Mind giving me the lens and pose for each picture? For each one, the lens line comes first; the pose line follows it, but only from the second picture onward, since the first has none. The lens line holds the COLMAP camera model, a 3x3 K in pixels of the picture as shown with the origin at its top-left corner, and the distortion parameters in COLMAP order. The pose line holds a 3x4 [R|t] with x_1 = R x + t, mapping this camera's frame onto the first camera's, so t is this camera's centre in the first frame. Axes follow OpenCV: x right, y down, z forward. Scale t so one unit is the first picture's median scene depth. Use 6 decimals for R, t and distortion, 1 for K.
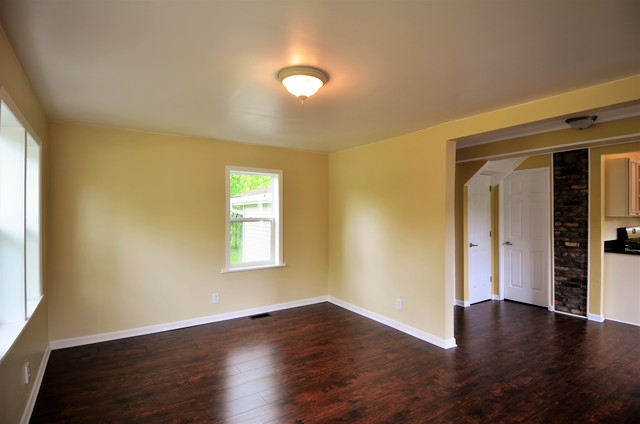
lens RADIAL K [[332.0, 0, 320.0], [0, 332.0, 212.0], [0, 0, 1]] dist [0.047841, -0.052940]
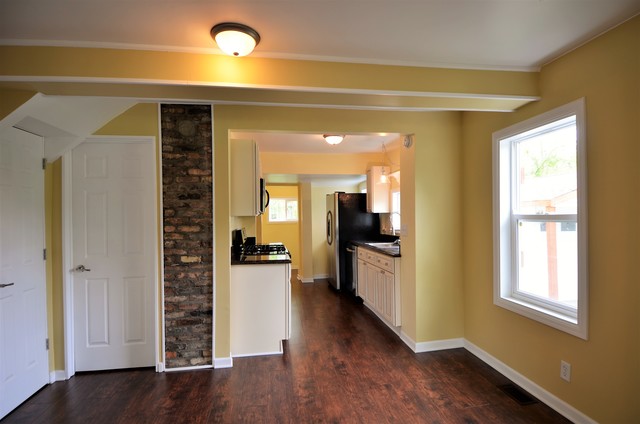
lens RADIAL K [[332.0, 0, 320.0], [0, 332.0, 212.0], [0, 0, 1]] dist [0.047841, -0.052940]
pose [[0.373171, -0.001345, 0.927762, 0.235412], [0.006506, 0.999978, -0.001167, 0.006521], [-0.927740, 0.006472, 0.373172, 0.511063]]
